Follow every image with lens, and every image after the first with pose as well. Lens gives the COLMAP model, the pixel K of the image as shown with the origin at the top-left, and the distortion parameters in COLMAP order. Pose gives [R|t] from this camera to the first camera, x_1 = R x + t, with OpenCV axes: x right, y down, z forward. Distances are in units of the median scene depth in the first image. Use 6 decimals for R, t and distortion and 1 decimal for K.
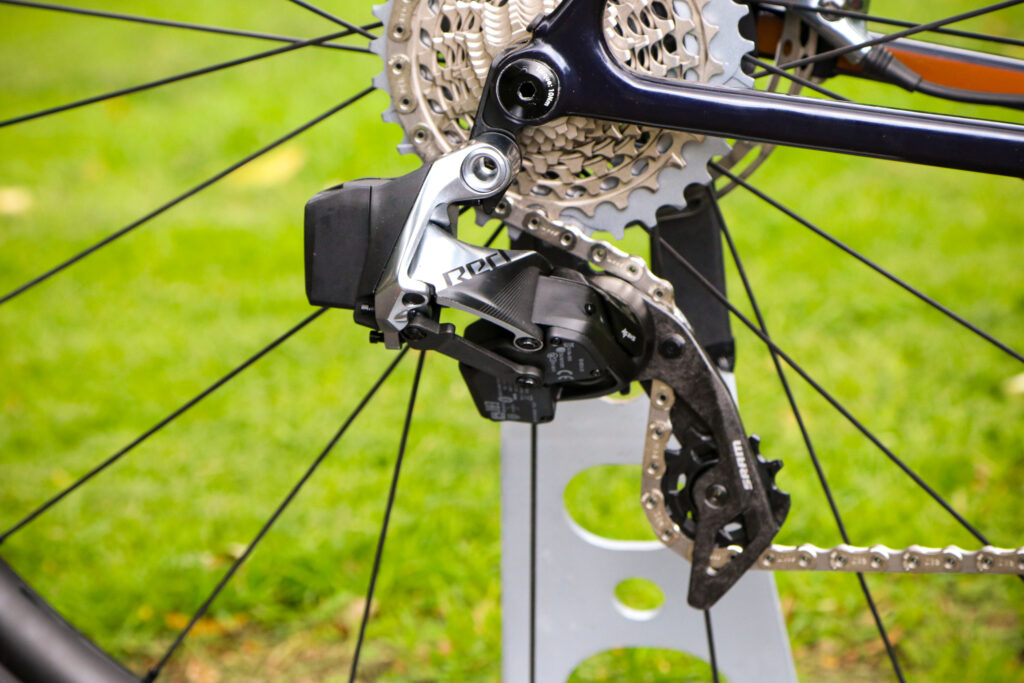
lens RADIAL K [[4743.6, 0, 511.9], [0, 4743.6, 342.6], [0, 0, 1]] dist [0.483732, 0.000000]
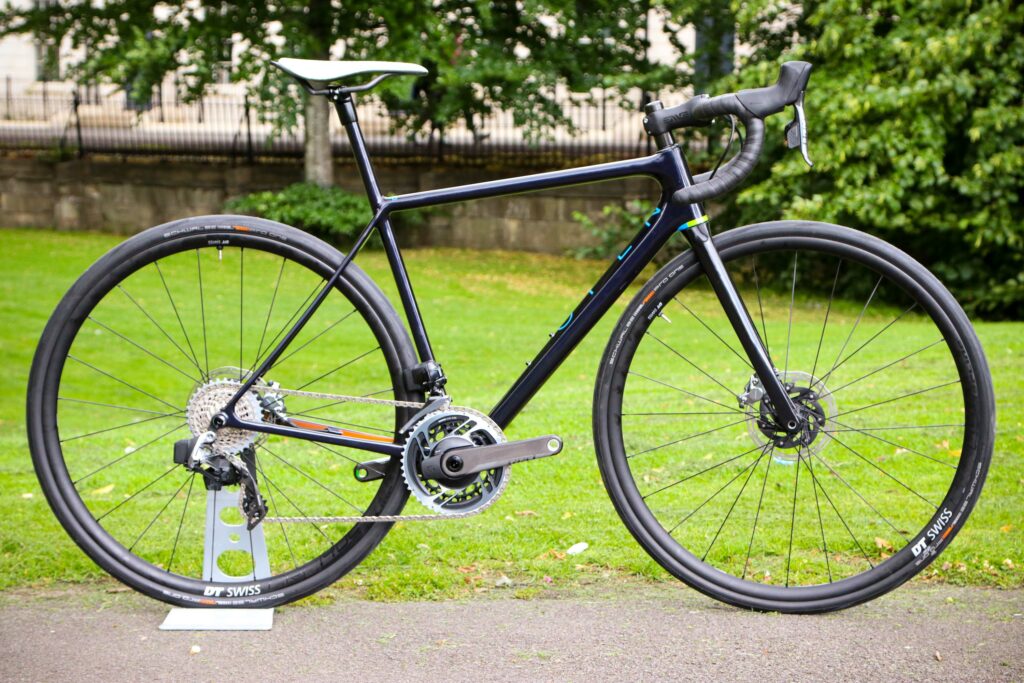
lens RADIAL K [[2611.4, 0, 510.4], [0, 2611.4, 343.3], [0, 0, 1]] dist [0.267134, 0.000000]
pose [[0.987561, 0.033455, 0.153636, -0.119274], [-0.010933, 0.989347, -0.145163, 0.260022], [-0.156856, 0.141678, 0.977407, -1.754660]]
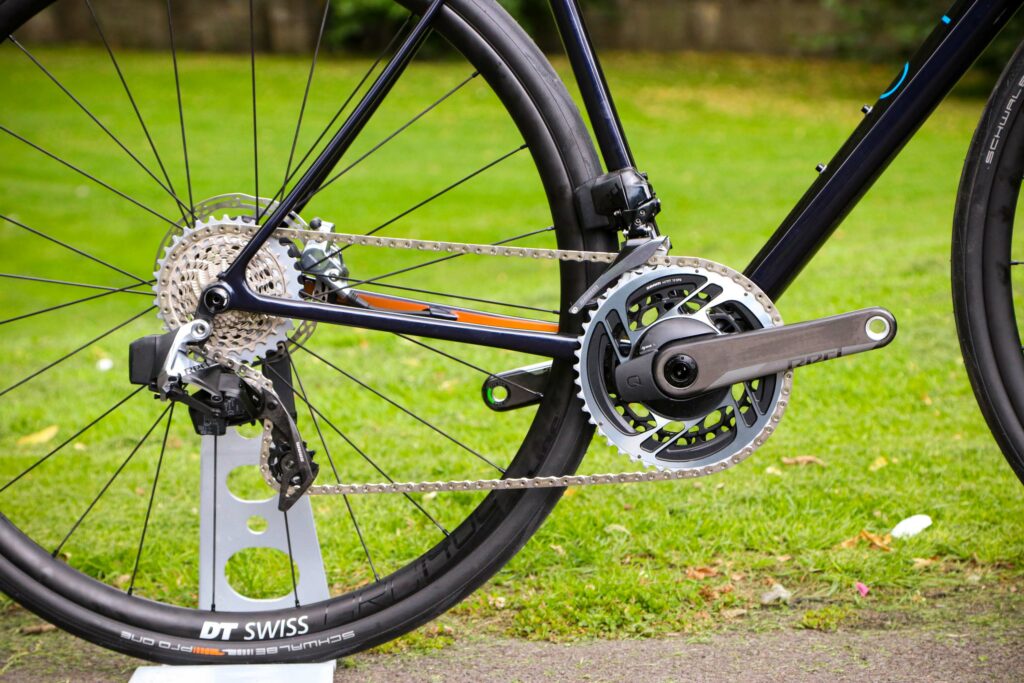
lens RADIAL K [[3836.8, 0, 521.1], [0, 3836.8, 343.5], [0, 0, 1]] dist [0.513652, 0.000000]
pose [[0.994295, -0.000086, 0.106661, -0.053796], [0.011788, 0.993963, -0.109083, 0.195461], [-0.106008, 0.109718, 0.988294, -1.060933]]
